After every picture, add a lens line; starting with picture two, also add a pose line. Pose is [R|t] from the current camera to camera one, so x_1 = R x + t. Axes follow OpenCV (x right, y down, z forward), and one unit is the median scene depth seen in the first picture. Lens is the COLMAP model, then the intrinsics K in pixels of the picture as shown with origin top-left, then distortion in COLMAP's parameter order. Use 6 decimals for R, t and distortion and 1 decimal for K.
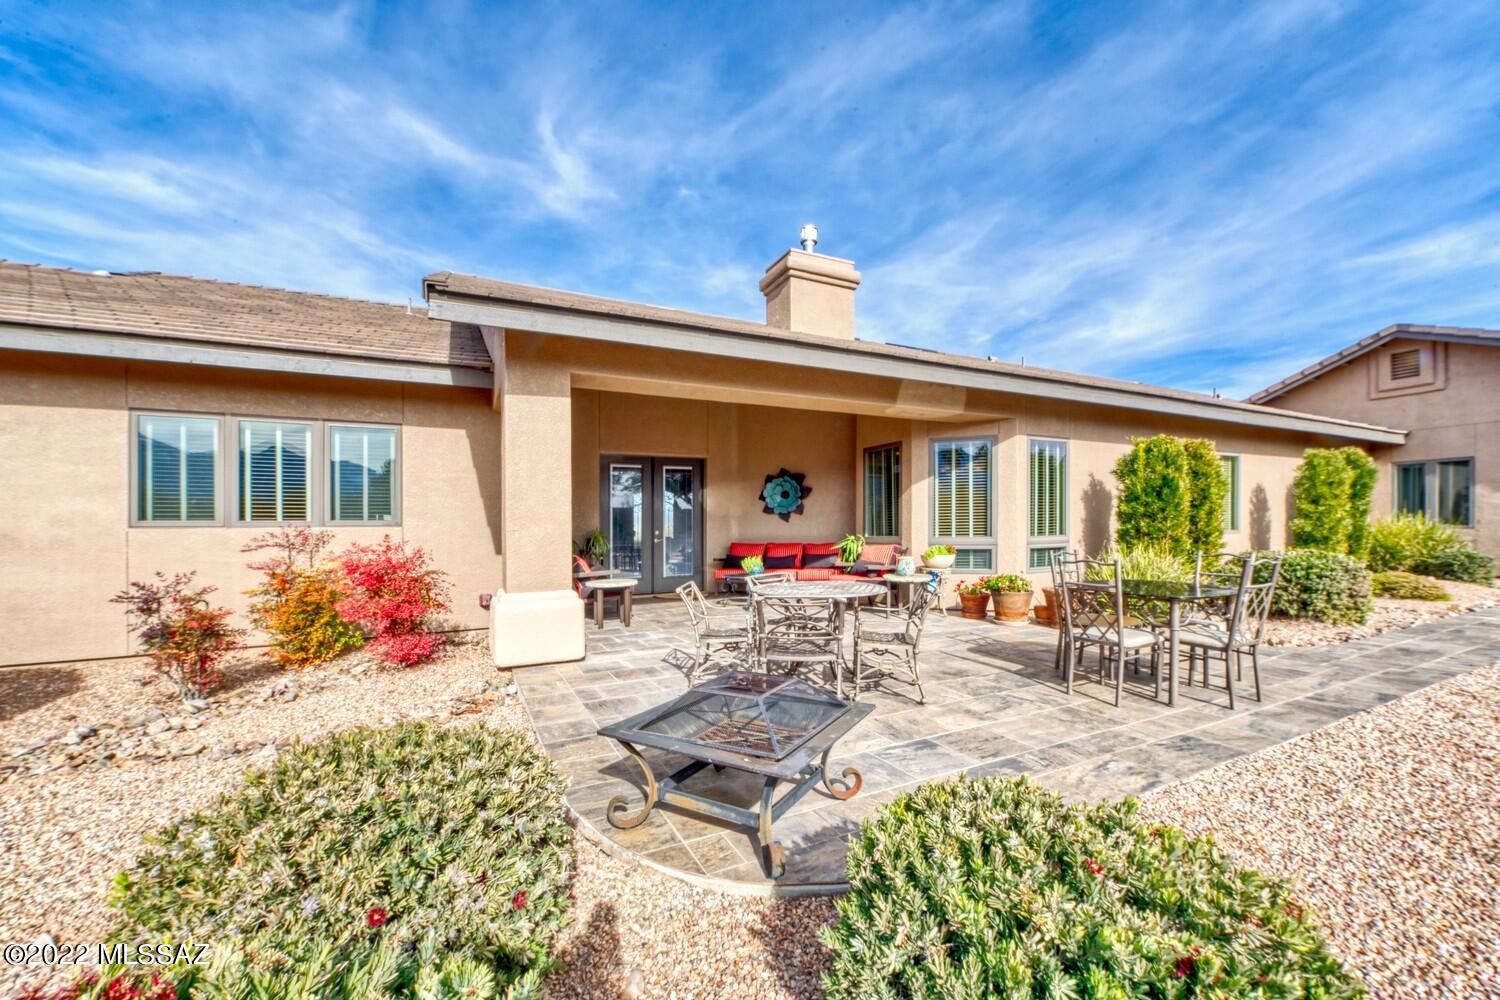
lens RADIAL K [[597.7, 0, 723.9], [0, 597.7, 532.0], [0, 0, 1]] dist [0.001532, -0.003435]
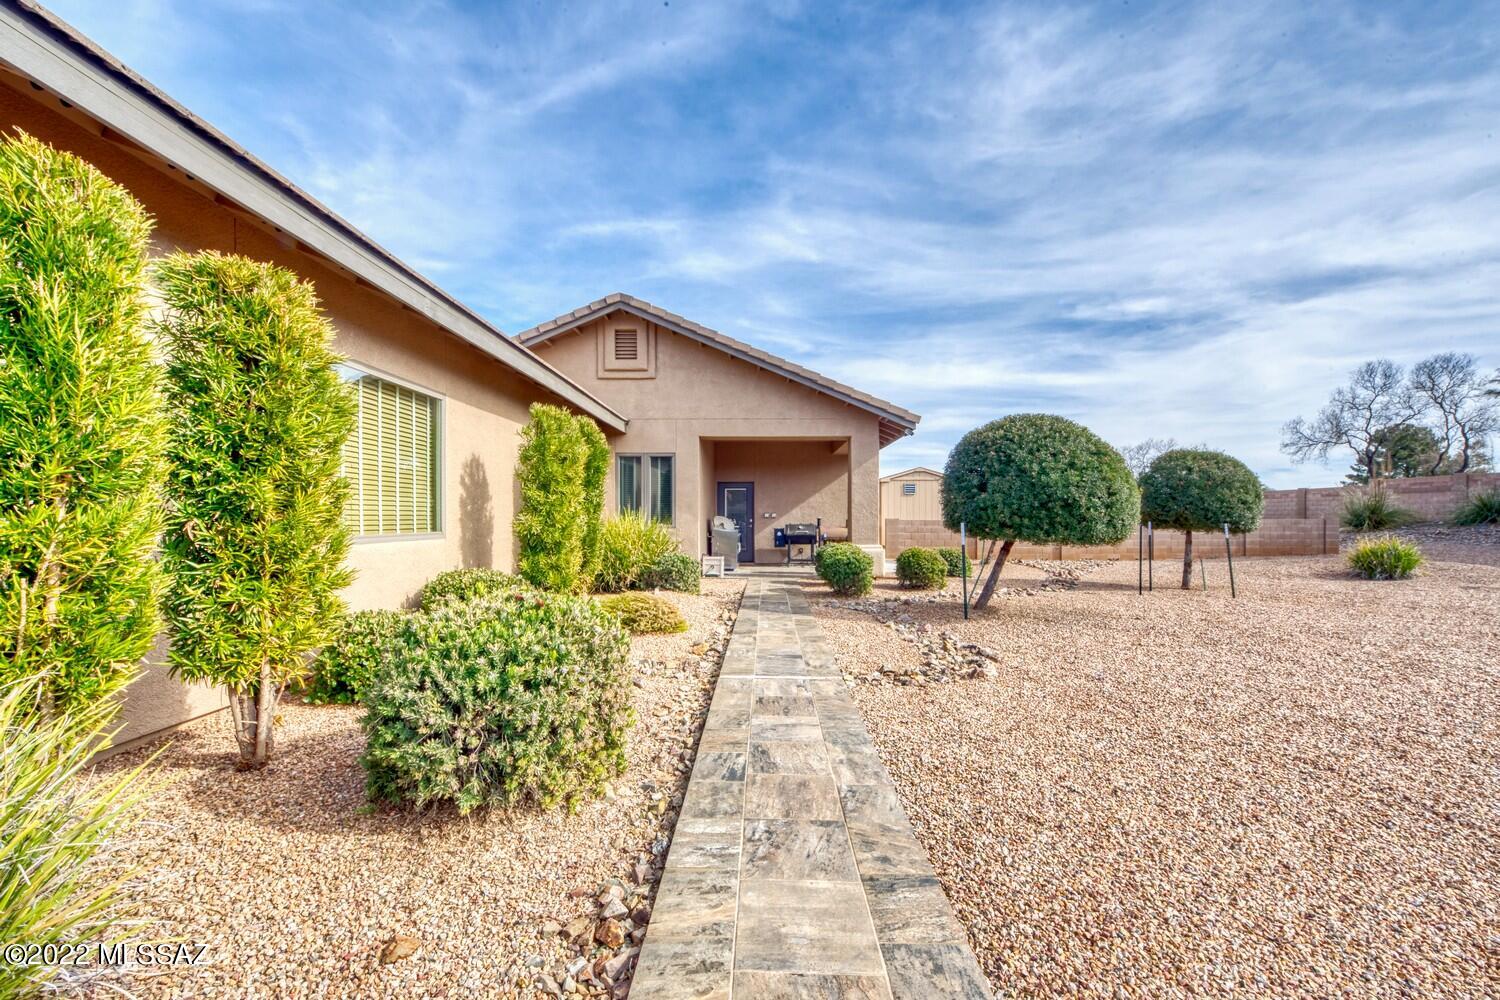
lens RADIAL K [[597.7, 0, 723.9], [0, 597.7, 532.0], [0, 0, 1]] dist [0.001532, -0.003435]
pose [[0.497000, -0.008085, 0.867713, 0.538171], [0.002513, 0.999966, 0.007877, -0.007583], [-0.867747, -0.001734, 0.497004, 0.523619]]
